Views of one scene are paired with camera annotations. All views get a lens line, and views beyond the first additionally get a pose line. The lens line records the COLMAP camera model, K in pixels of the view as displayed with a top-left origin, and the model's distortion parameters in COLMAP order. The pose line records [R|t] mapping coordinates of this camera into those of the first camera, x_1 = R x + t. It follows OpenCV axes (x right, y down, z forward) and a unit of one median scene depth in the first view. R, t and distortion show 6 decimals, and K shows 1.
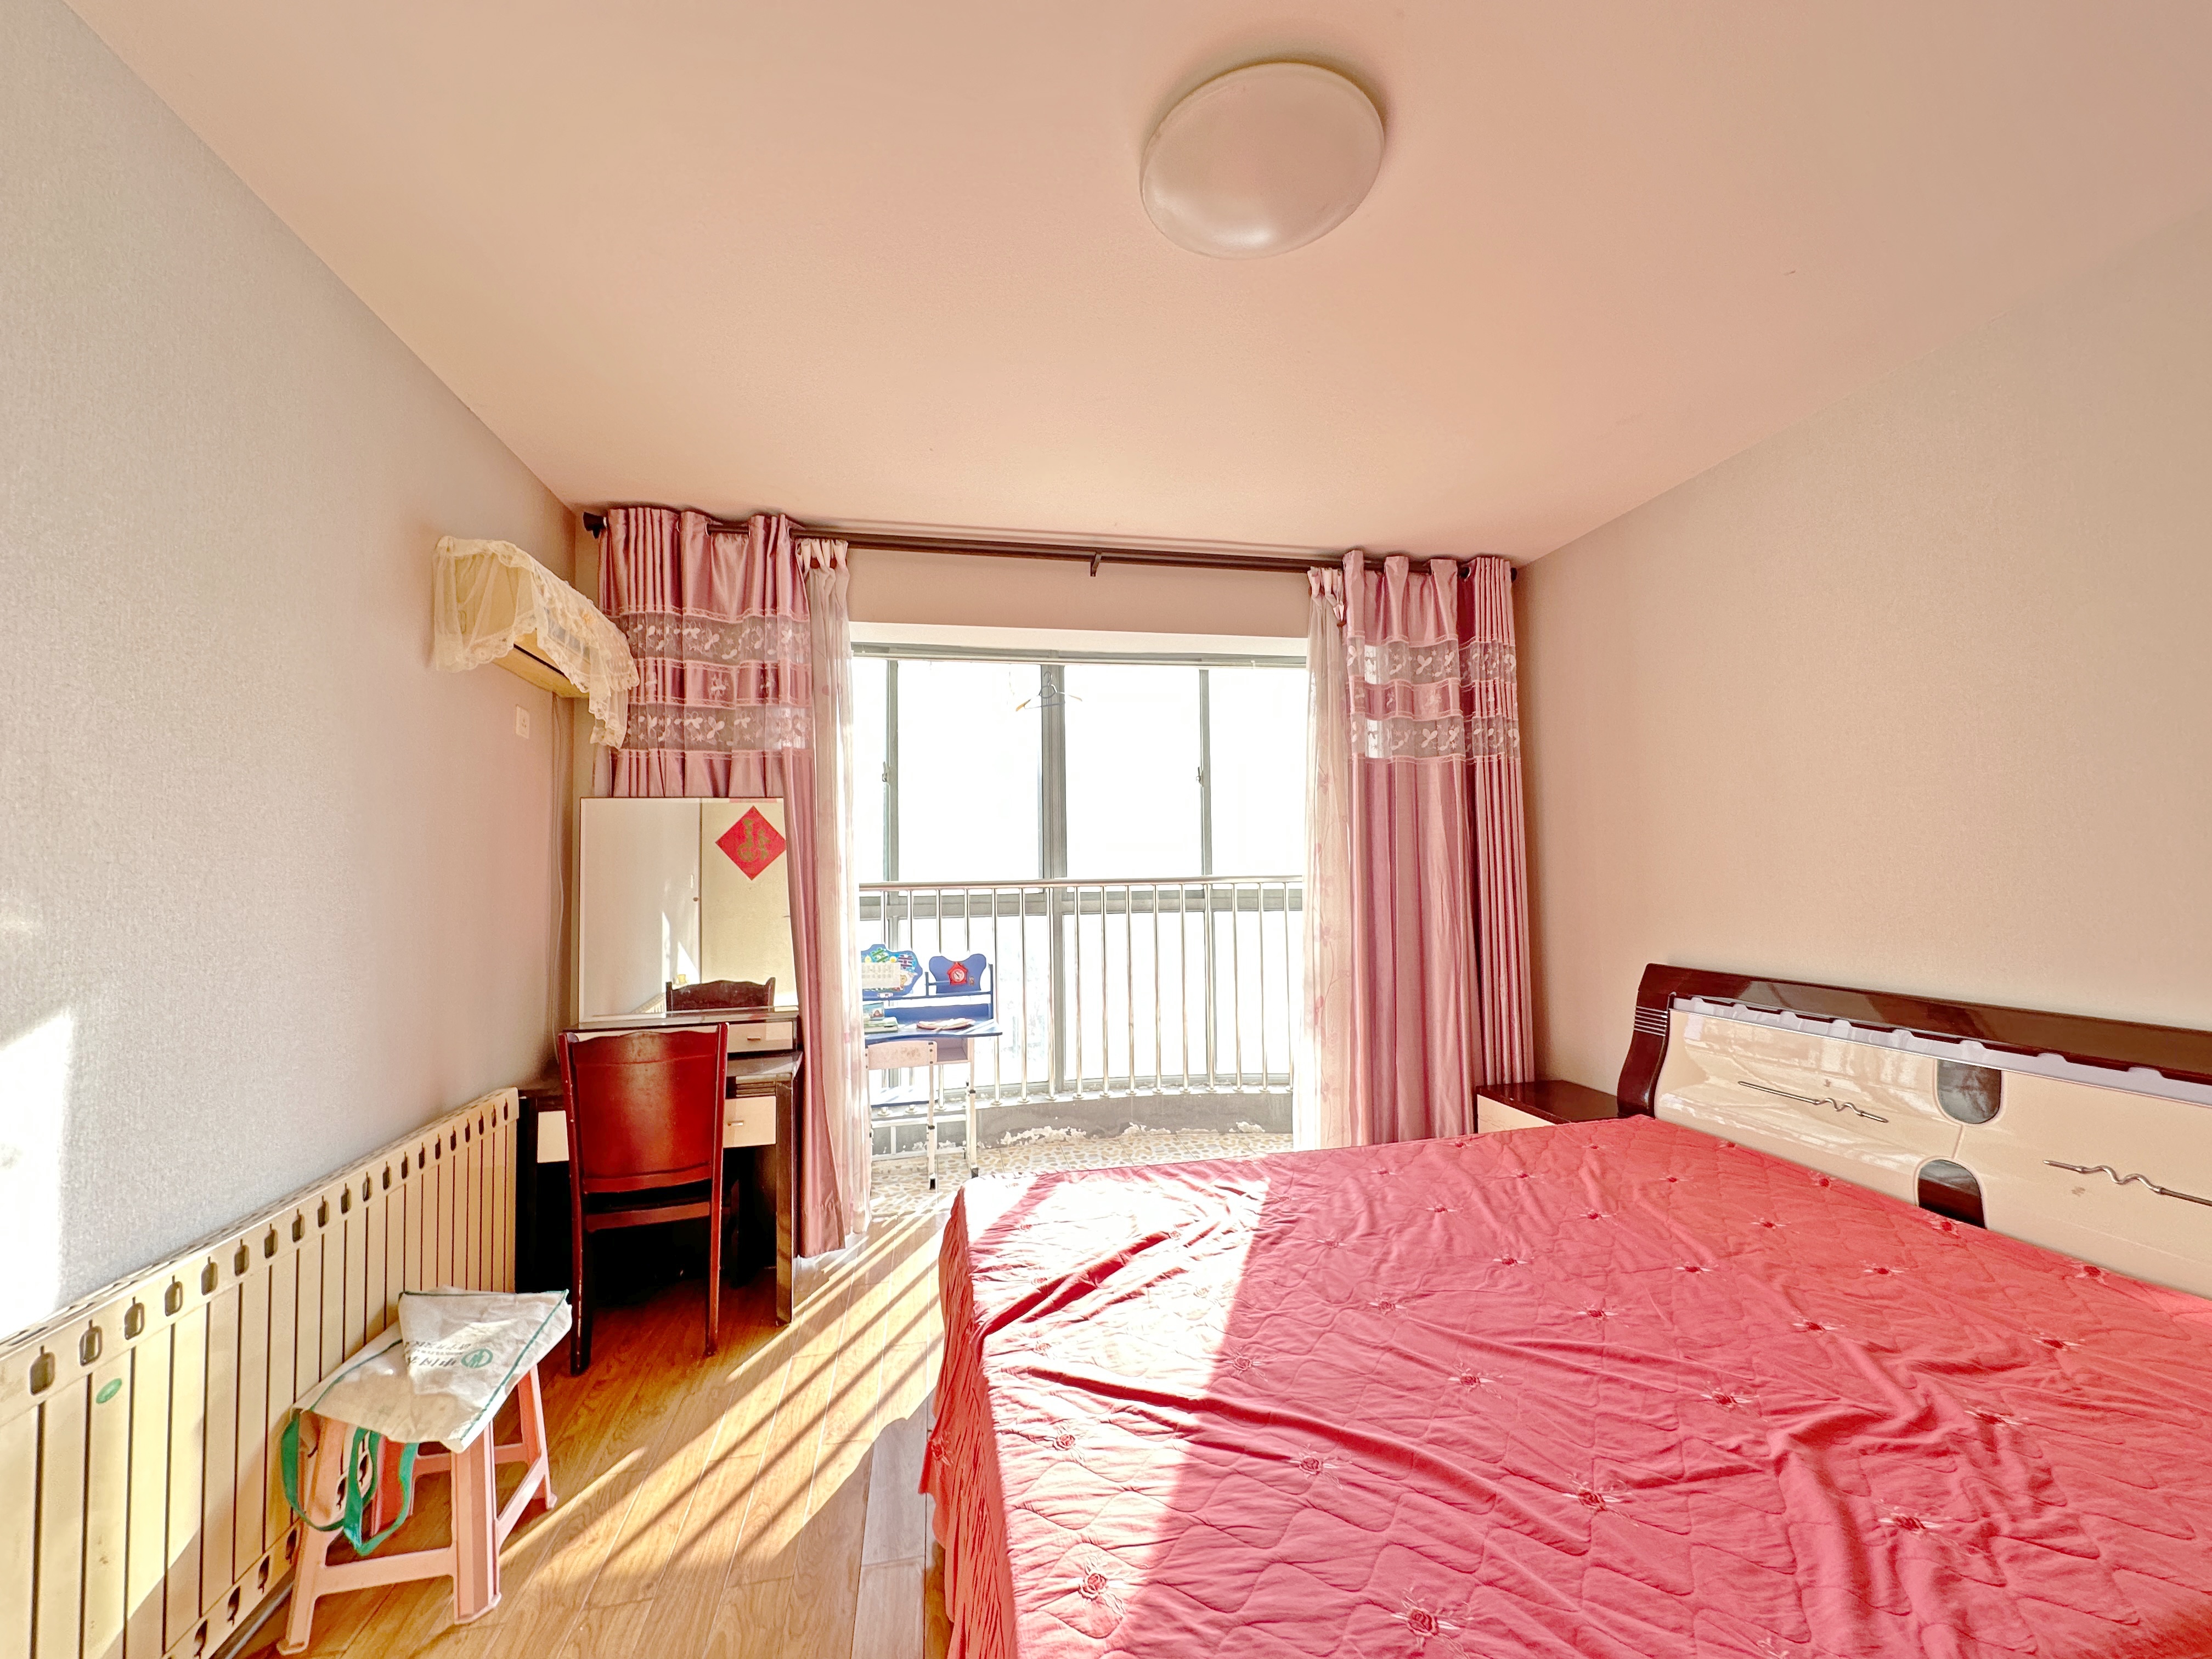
lens RADIAL K [[890.1, 0, 1113.6], [0, 890.1, 835.6], [0, 0, 1]] dist [-0.003100, 0.000105]
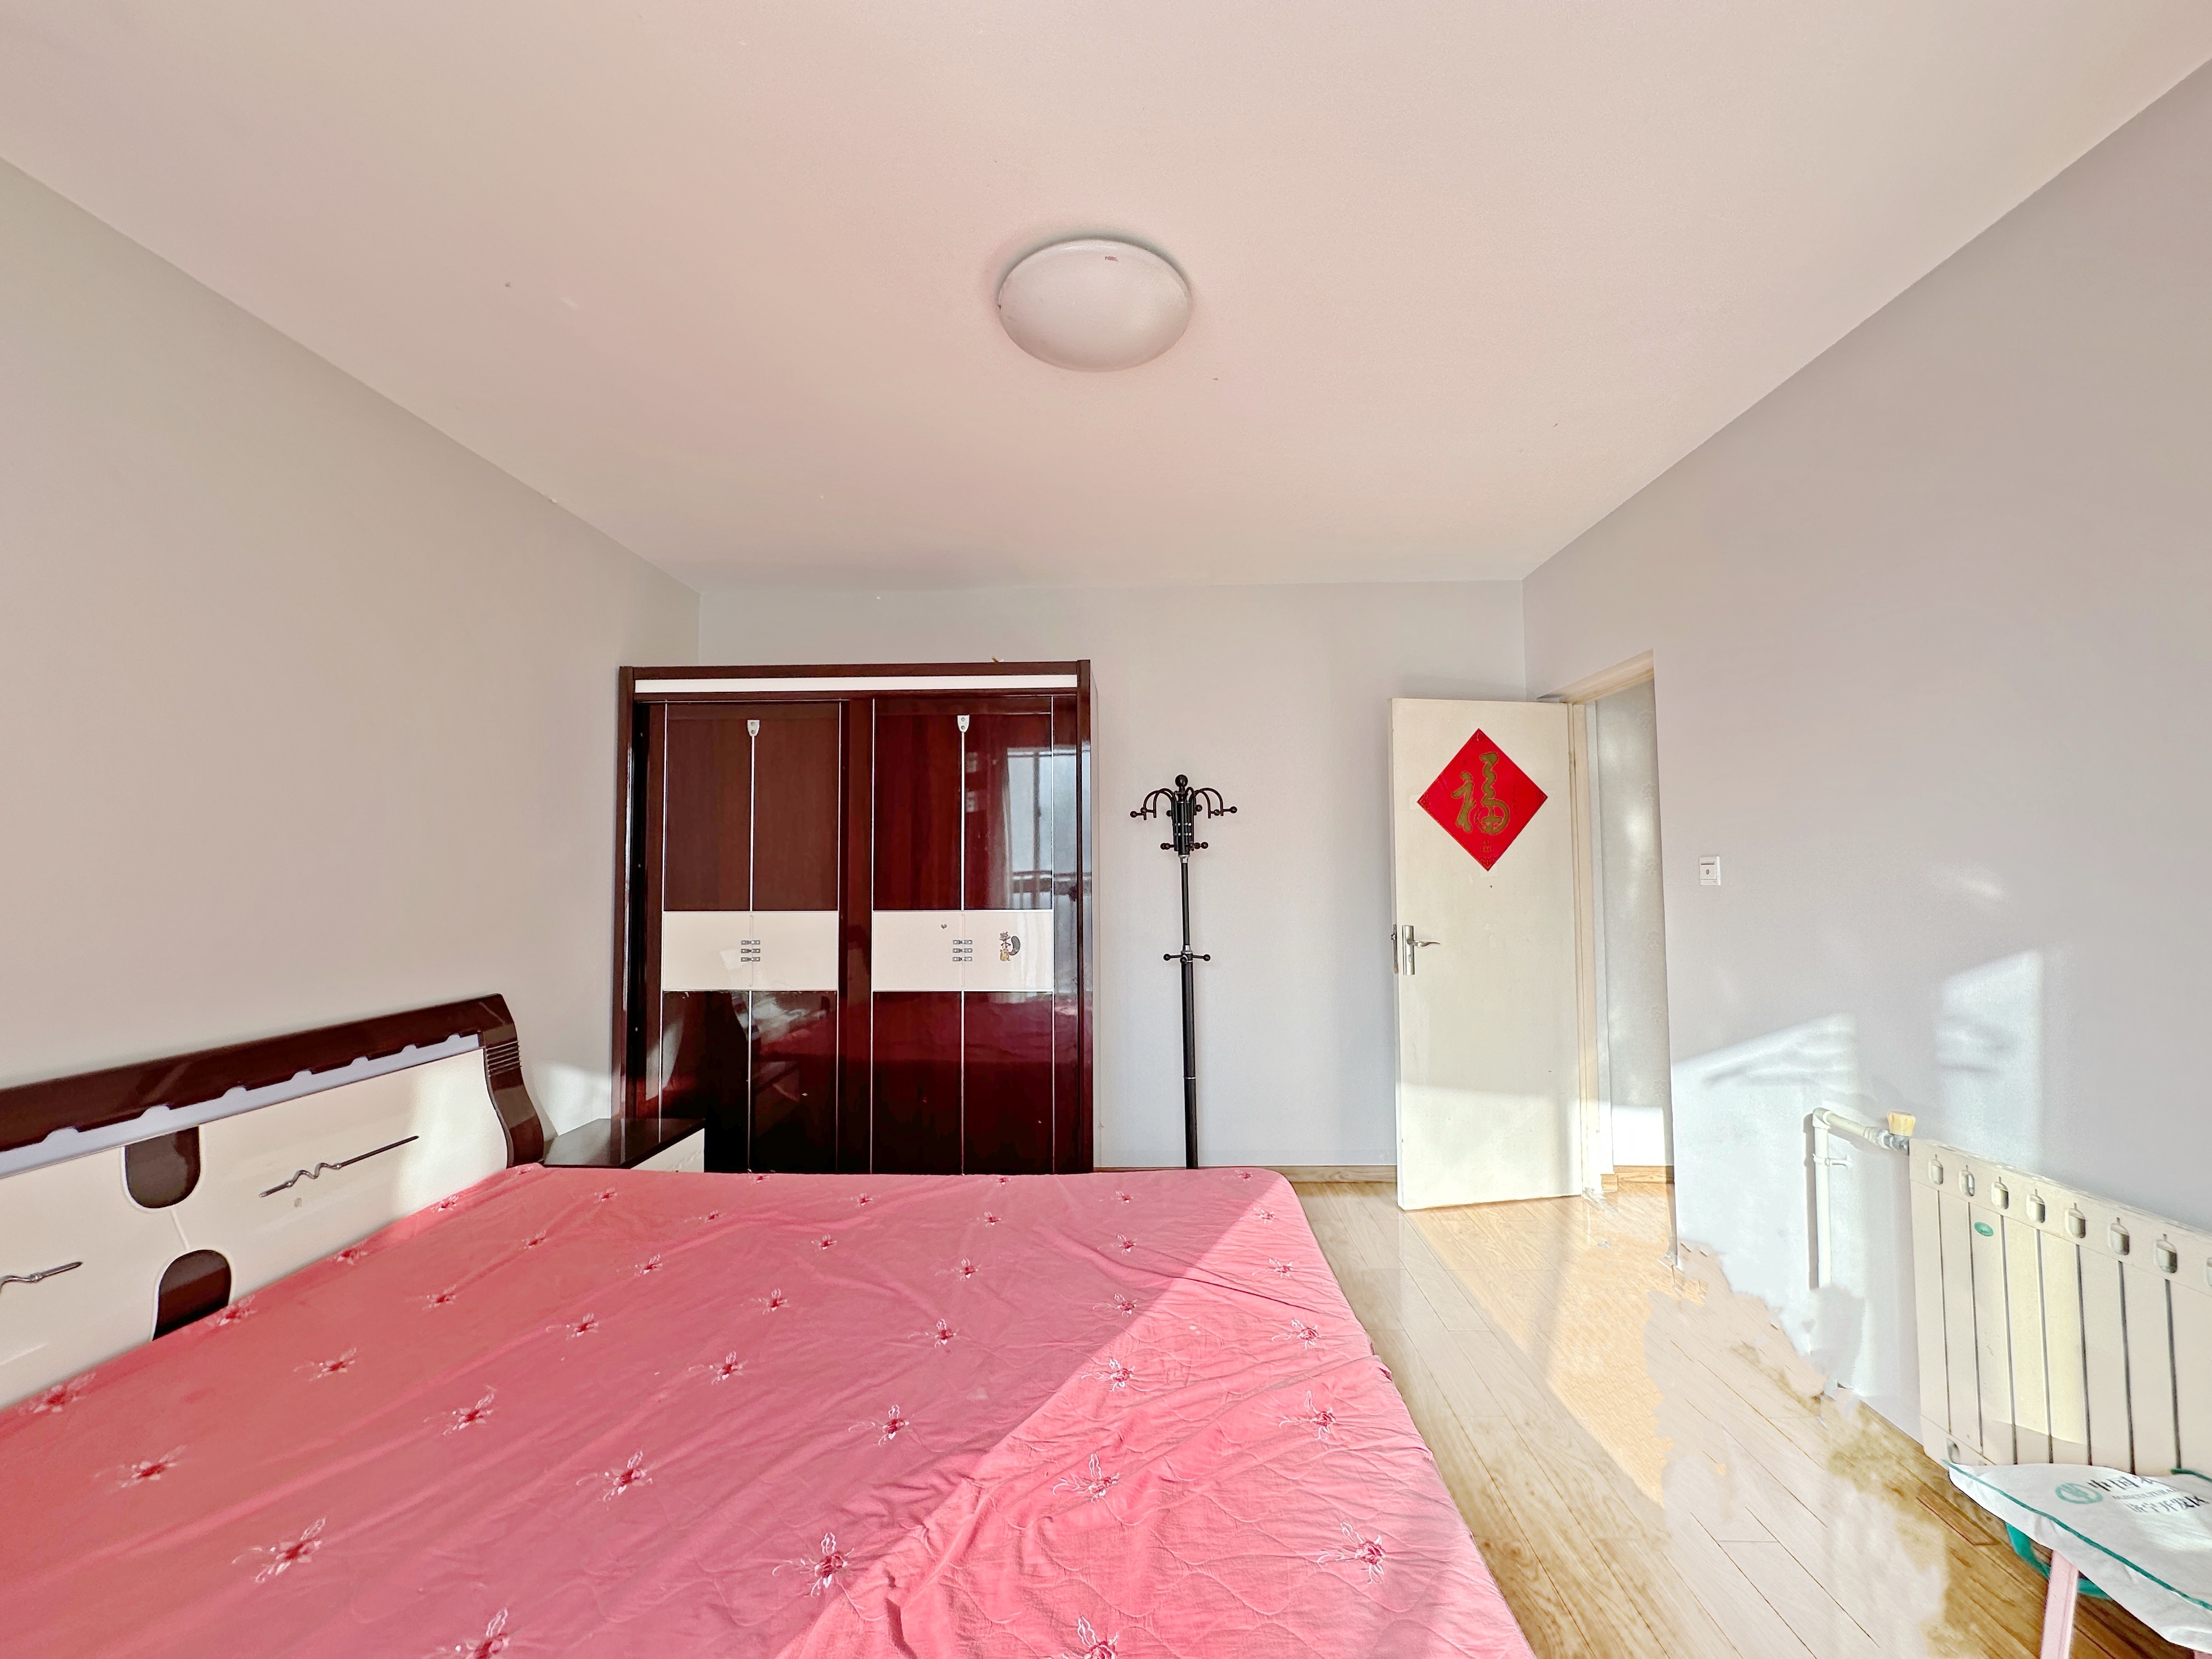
lens RADIAL K [[890.1, 0, 1123.6], [0, 890.1, 828.4], [0, 0, 1]] dist [-0.003100, 0.000105]
pose [[-0.976522, 0.036509, 0.212300, -0.088932], [0.017136, 0.995576, -0.092388, 0.068632], [-0.214734, -0.086581, -0.972827, 1.679968]]
